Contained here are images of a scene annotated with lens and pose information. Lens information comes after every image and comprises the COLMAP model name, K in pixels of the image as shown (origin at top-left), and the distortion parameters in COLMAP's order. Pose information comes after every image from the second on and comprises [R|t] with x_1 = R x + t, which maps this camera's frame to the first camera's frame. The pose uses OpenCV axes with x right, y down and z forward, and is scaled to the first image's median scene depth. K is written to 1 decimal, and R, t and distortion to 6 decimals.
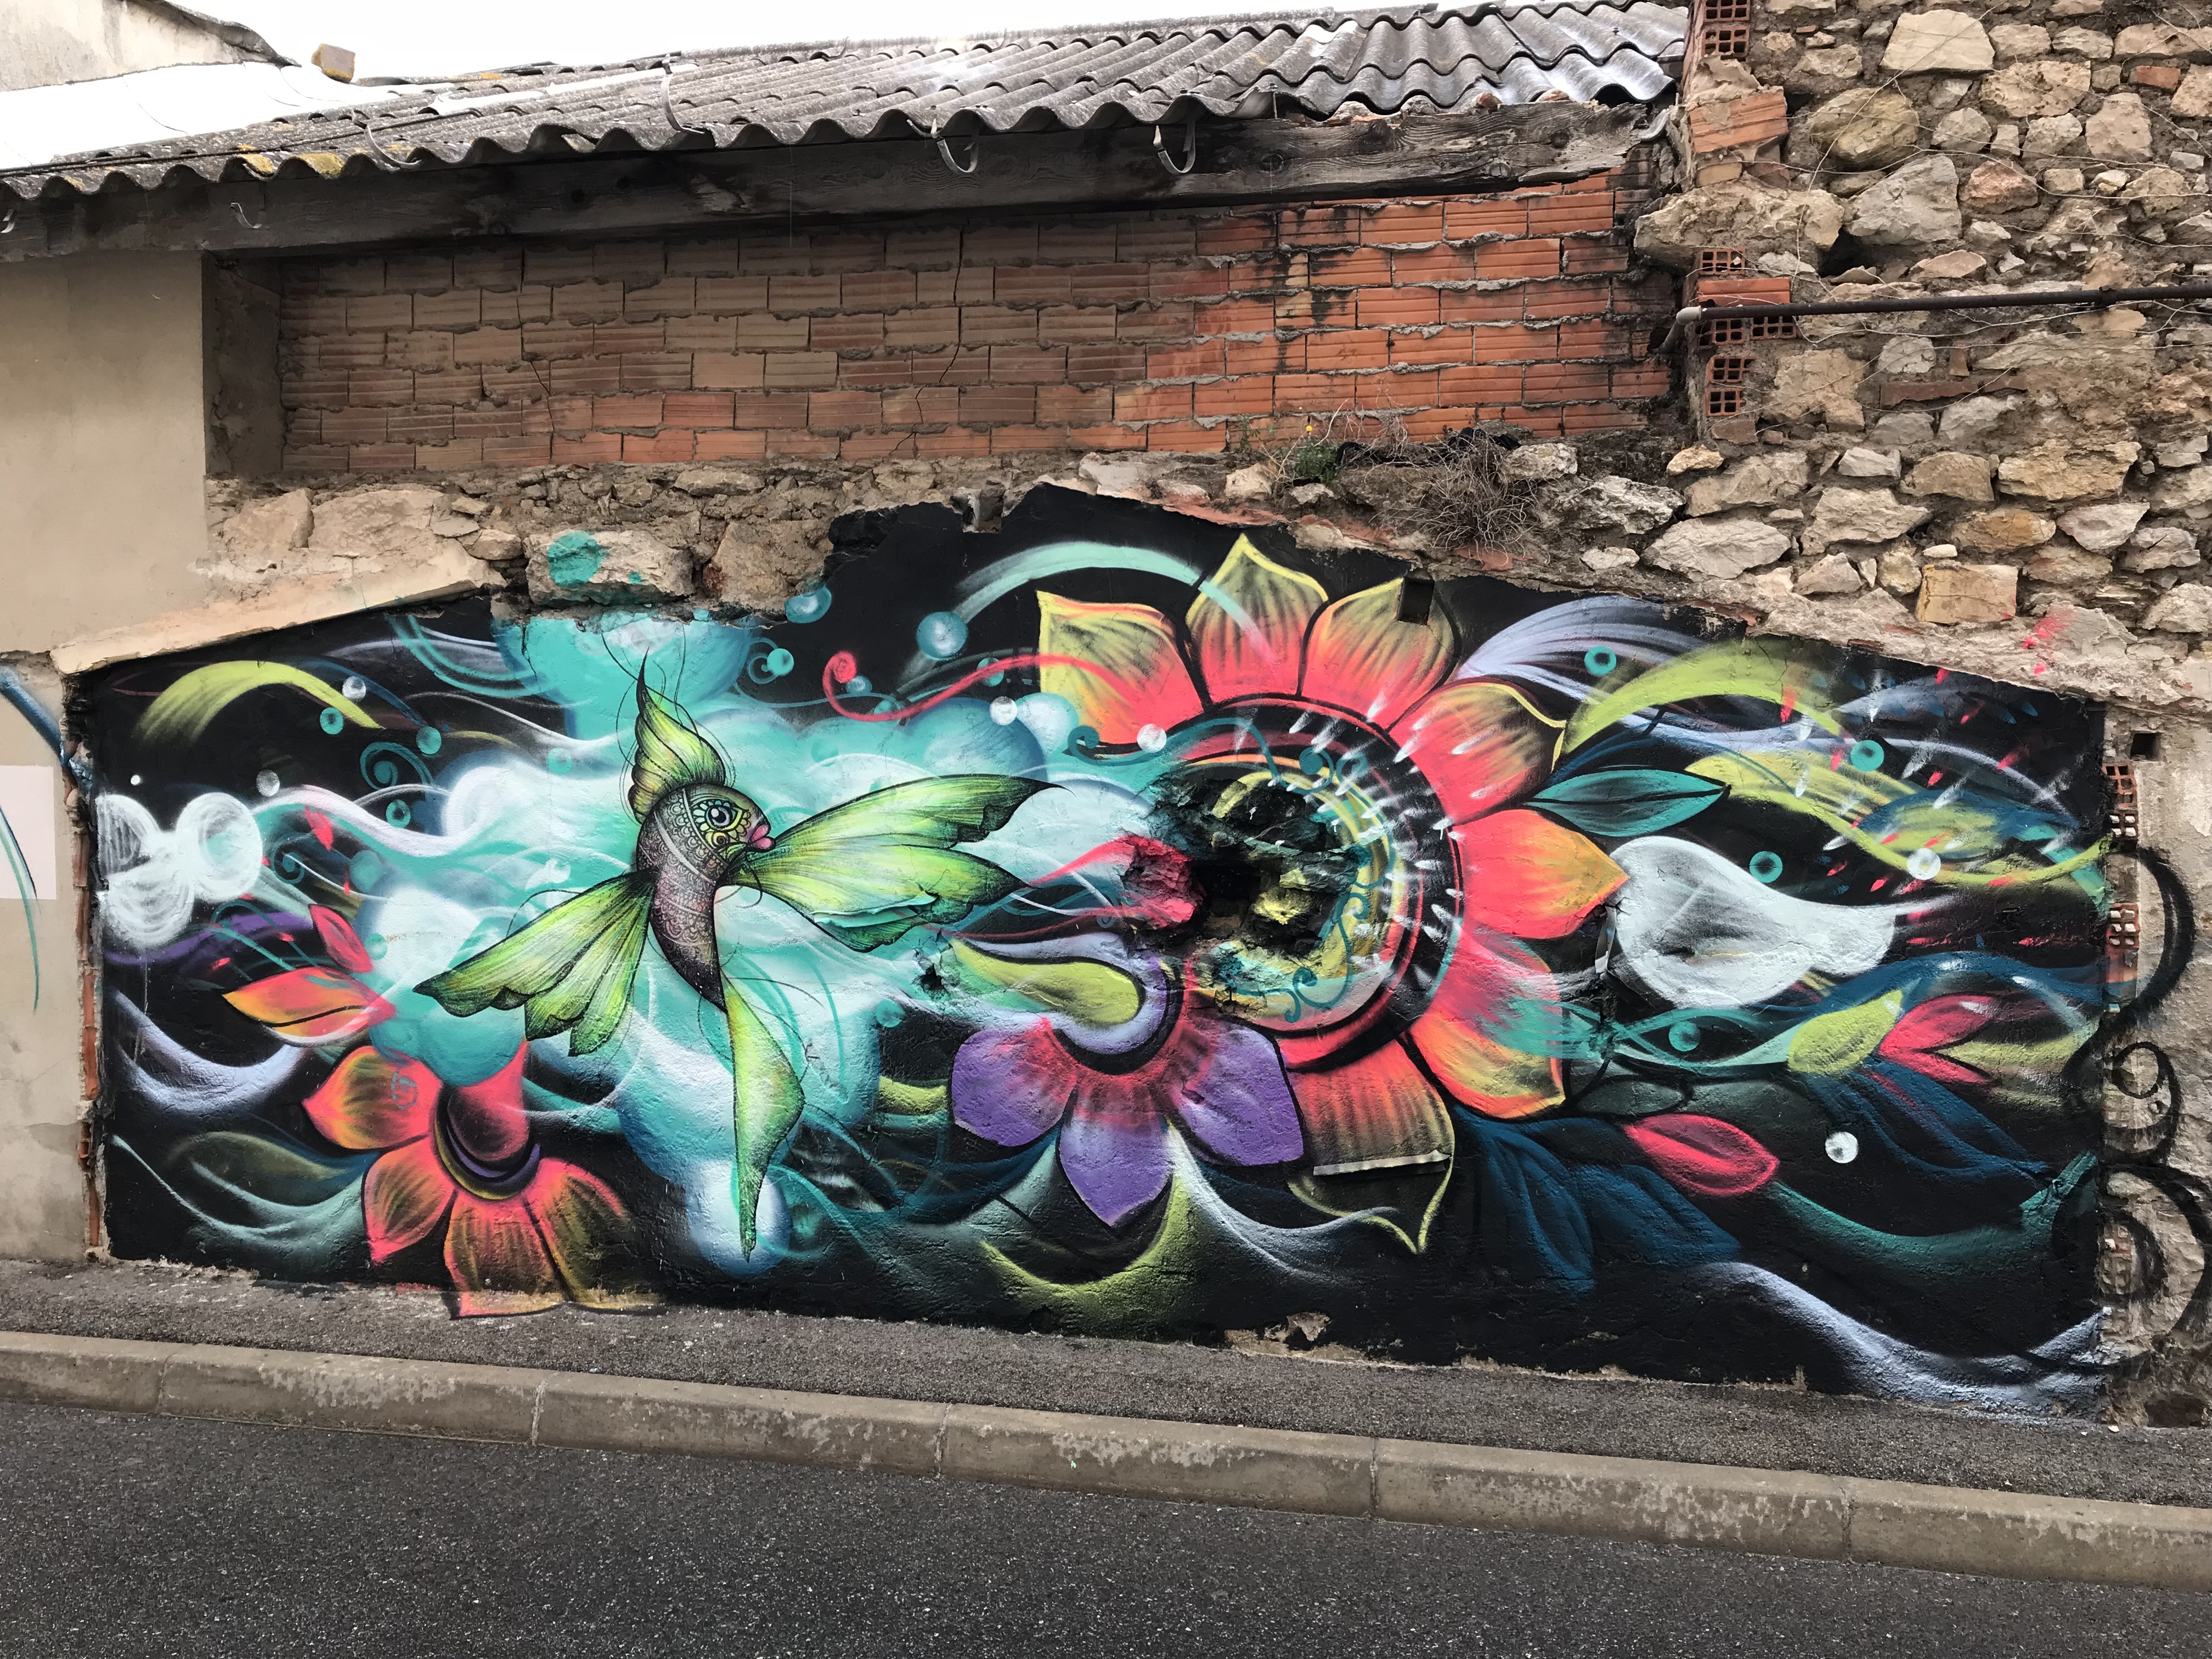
lens RADIAL K [[1814.9, 0, 1106.8], [0, 1814.9, 838.8], [0, 0, 1]] dist [0.076339, -0.010628]
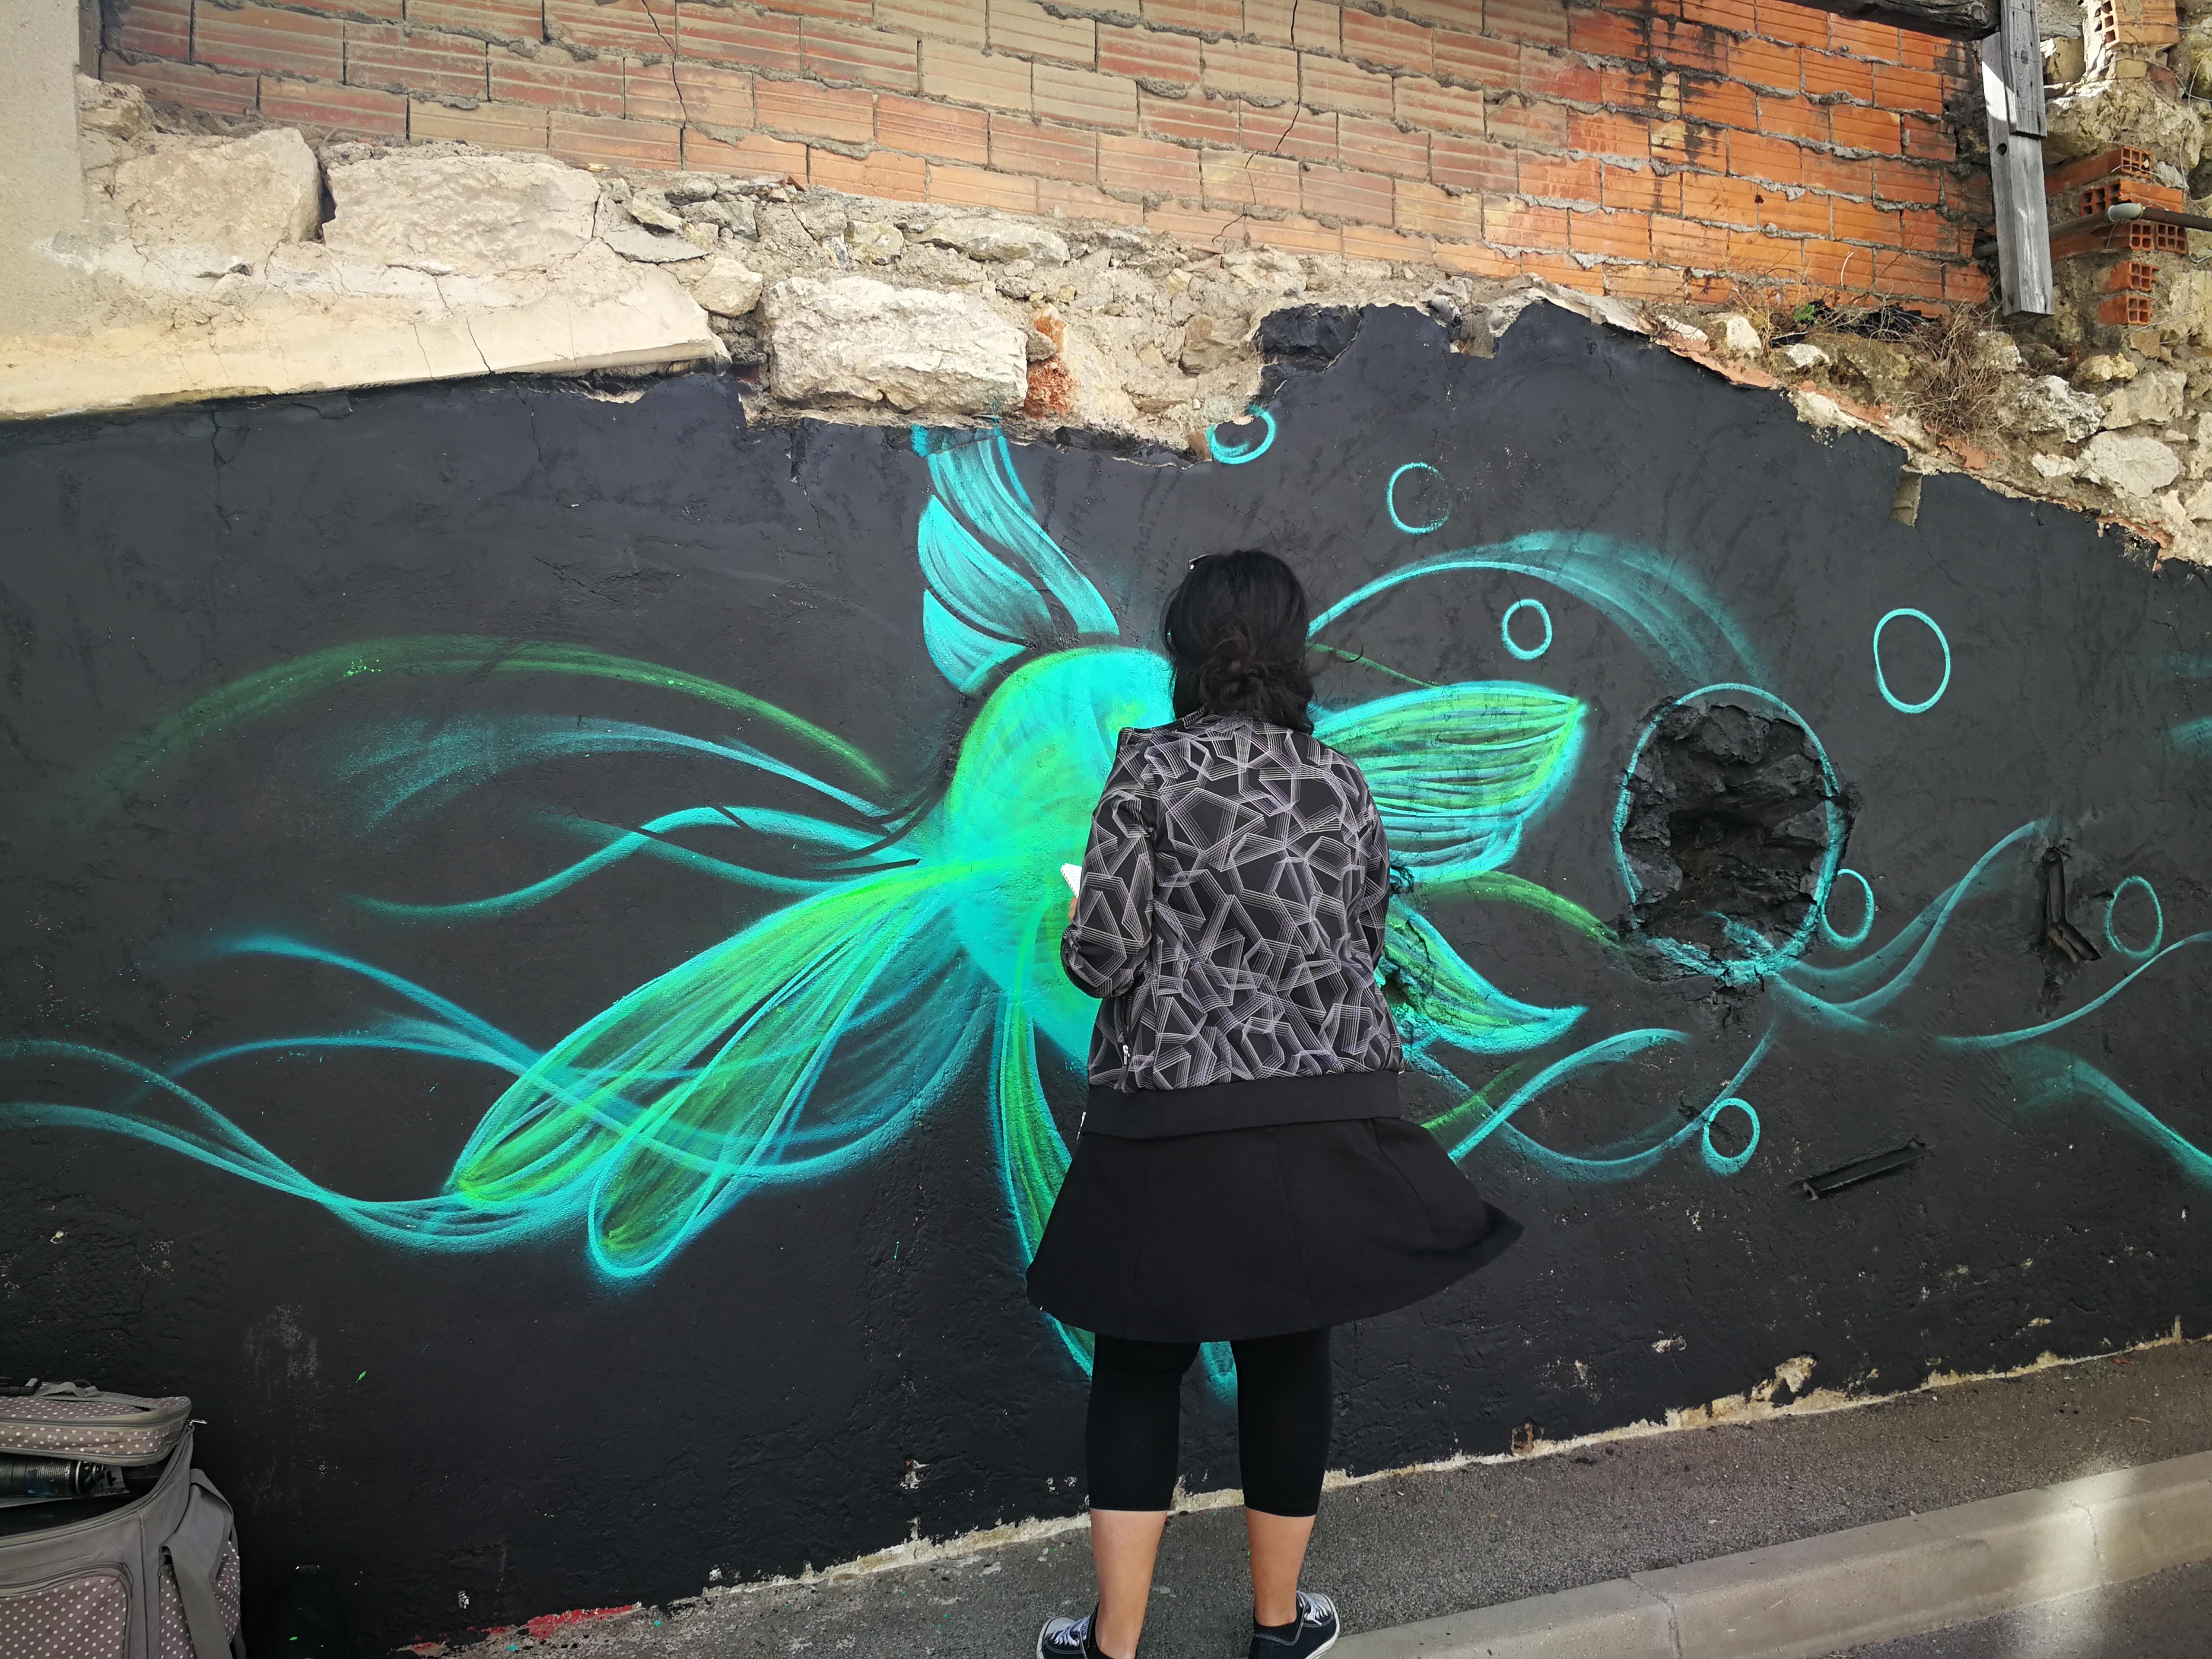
lens RADIAL K [[1735.2, 0, 1103.7], [0, 1735.2, 815.5], [0, 0, 1]] dist [0.038592, -0.011970]
pose [[0.832909, -0.018661, 0.553096, -0.550537], [0.023283, 0.999728, -0.001332, 0.009681], [-0.552920, 0.013987, 0.833117, 0.489601]]
